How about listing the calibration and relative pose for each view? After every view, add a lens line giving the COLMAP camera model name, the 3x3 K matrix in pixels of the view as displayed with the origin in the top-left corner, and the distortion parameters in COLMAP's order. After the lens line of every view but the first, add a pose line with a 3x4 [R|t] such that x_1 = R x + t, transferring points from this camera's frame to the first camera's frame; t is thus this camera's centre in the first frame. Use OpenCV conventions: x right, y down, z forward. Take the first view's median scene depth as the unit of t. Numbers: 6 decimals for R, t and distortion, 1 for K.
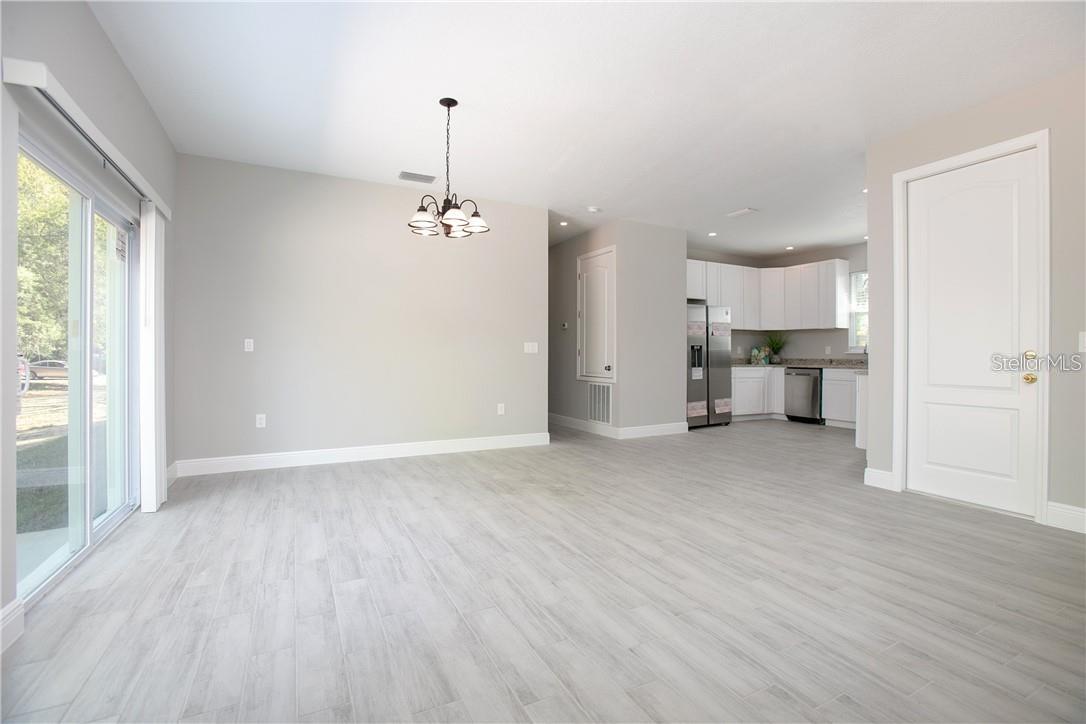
lens RADIAL K [[493.9, 0, 546.2], [0, 493.9, 357.0], [0, 0, 1]] dist [-0.076540, 0.025183]
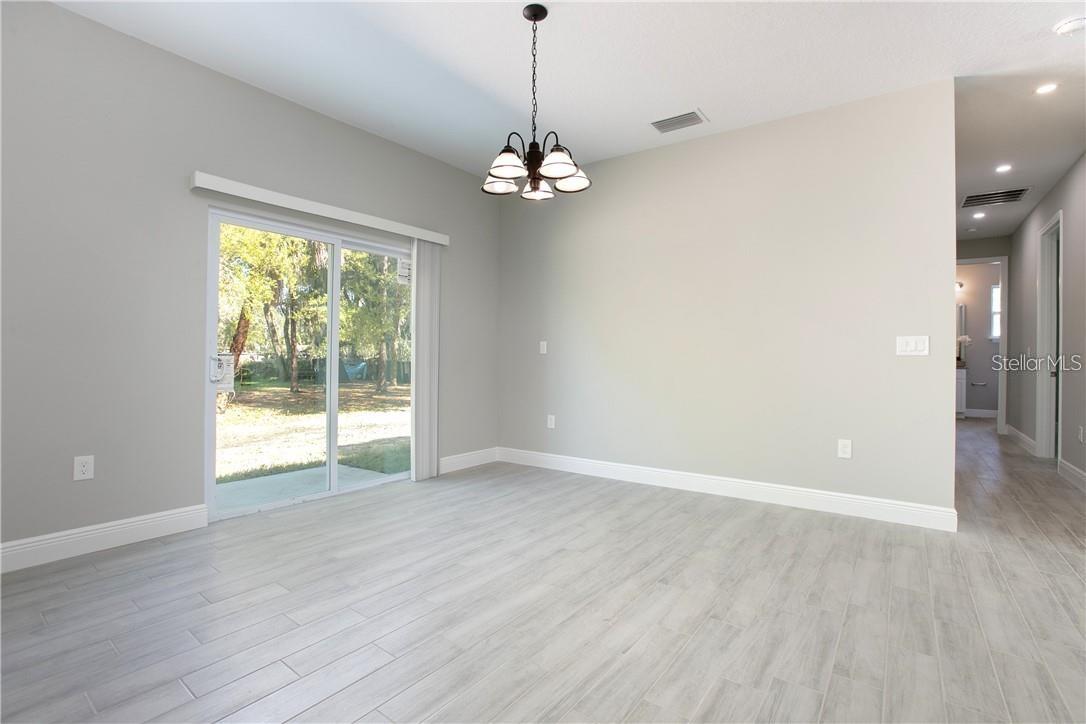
lens RADIAL K [[493.9, 0, 546.2], [0, 493.9, 357.0], [0, 0, 1]] dist [-0.076540, 0.025183]
pose [[0.435675, -0.000586, -0.900104, 0.470115], [-0.009380, 0.999943, -0.005191, 0.001608], [0.900055, 0.010705, 0.435645, 0.720789]]
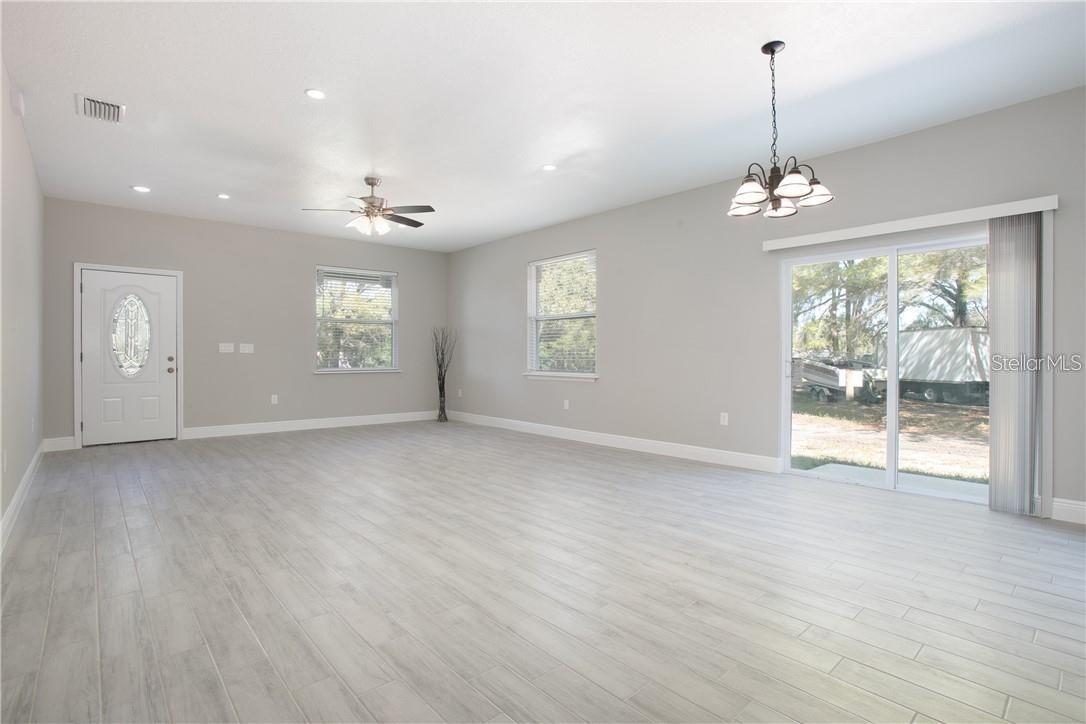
lens RADIAL K [[533.1, 0, 543.0], [0, 533.1, 362.0], [0, 0, 1]] dist [-0.051444, 0.000199]
pose [[-0.967665, -0.000573, -0.252240, 0.399867], [-0.004400, 0.999884, 0.014610, -0.009824], [0.252202, 0.015248, -0.967554, 1.782922]]
